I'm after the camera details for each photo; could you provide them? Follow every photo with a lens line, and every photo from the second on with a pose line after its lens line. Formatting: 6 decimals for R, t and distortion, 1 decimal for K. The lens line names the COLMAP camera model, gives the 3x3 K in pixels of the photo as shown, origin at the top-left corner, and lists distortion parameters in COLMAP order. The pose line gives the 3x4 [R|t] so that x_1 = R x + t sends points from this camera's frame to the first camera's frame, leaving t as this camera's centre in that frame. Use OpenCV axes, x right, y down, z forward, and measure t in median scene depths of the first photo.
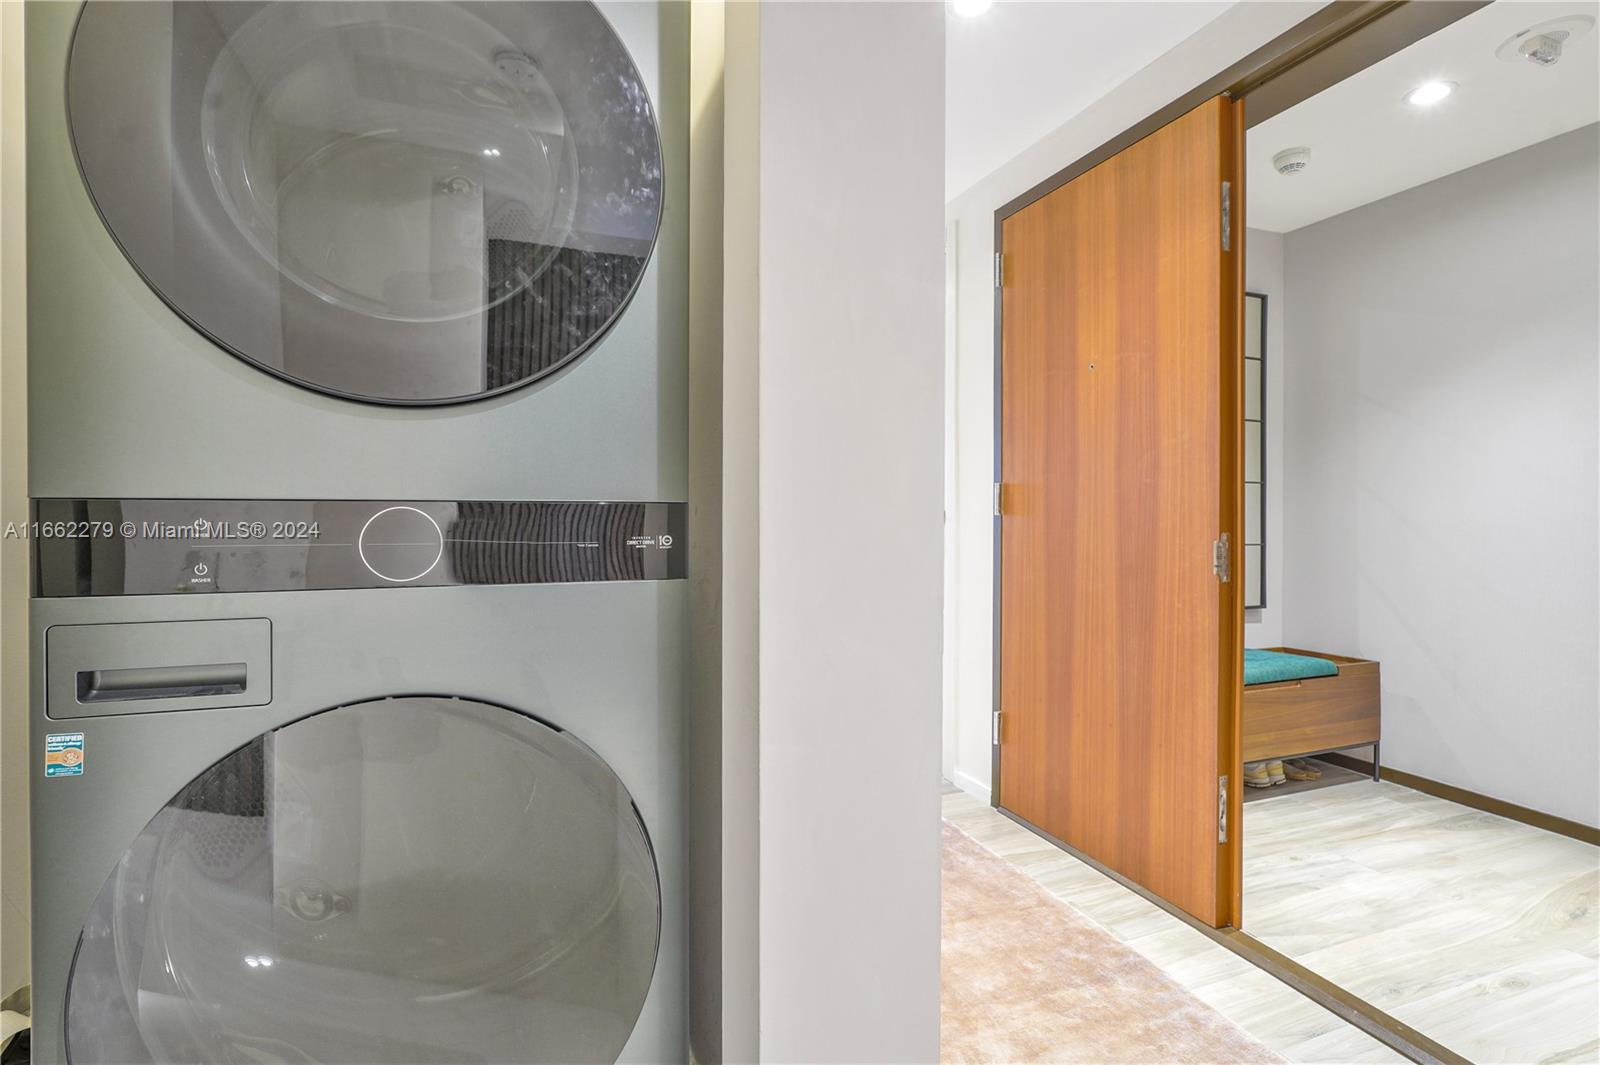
lens RADIAL K [[731.9, 0, 796.6], [0, 731.9, 521.7], [0, 0, 1]] dist [-0.001167, 0.000412]
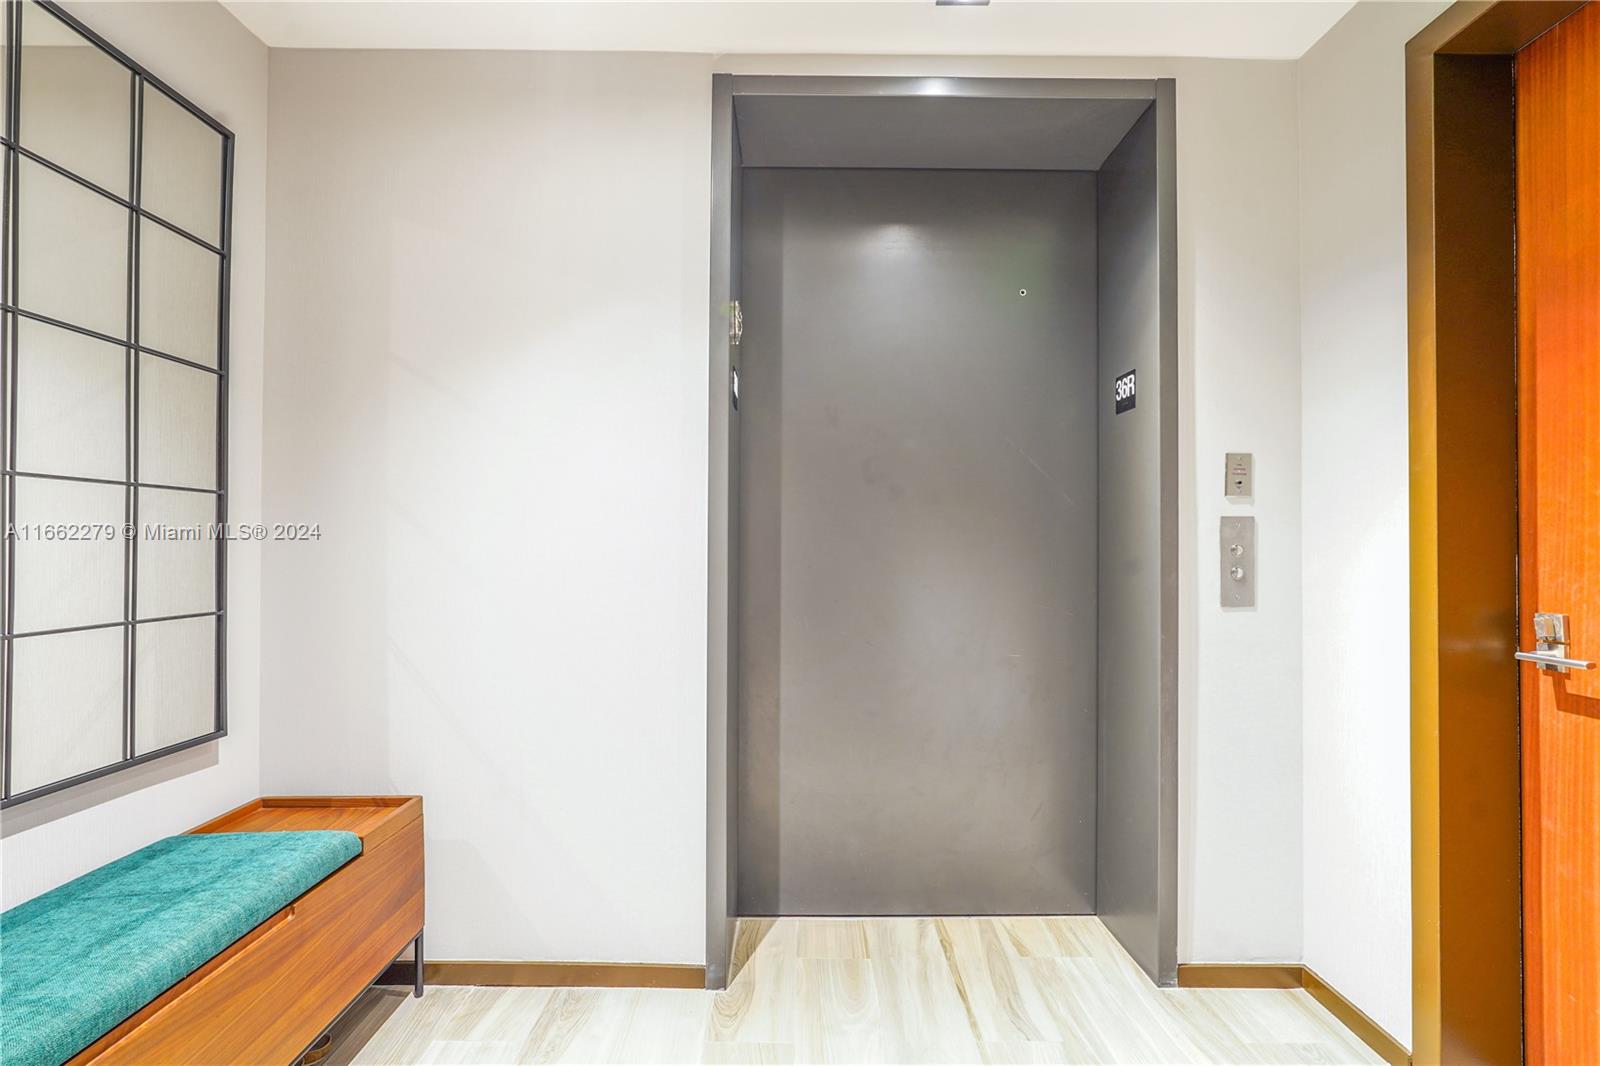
lens RADIAL K [[734.1, 0, 800.0], [0, 734.1, 533.0], [0, 0, 1]] dist [-0.001770, -0.000093]
pose [[0.351460, 0.016382, 0.936060, 0.362399], [0.006240, 0.999784, -0.019840, -0.014493], [-0.936182, 0.012814, 0.351282, 0.533655]]
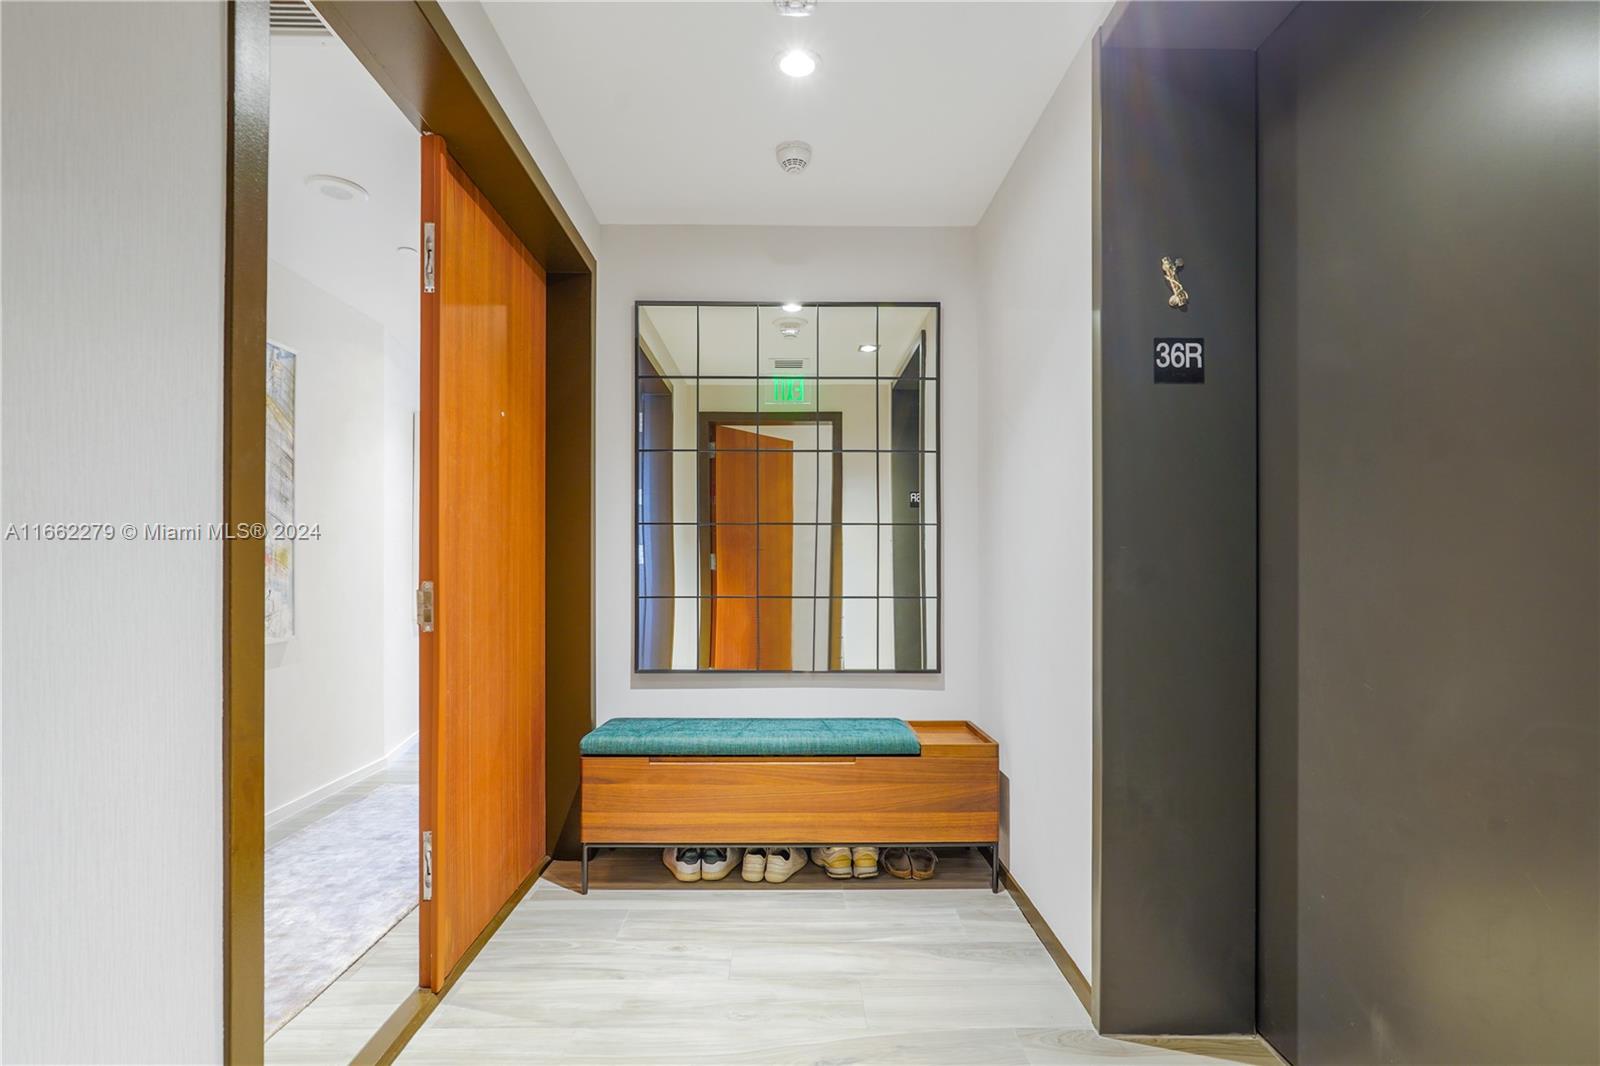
lens RADIAL K [[748.7, 0, 803.6], [0, 748.7, 566.3], [0, 0, 1]] dist [-0.012925, 0.000210]
pose [[0.942327, 0.001603, -0.334691, 0.948525], [-0.004167, 0.999967, -0.006943, 0.001851], [0.334668, 0.007938, 0.942302, 0.163000]]
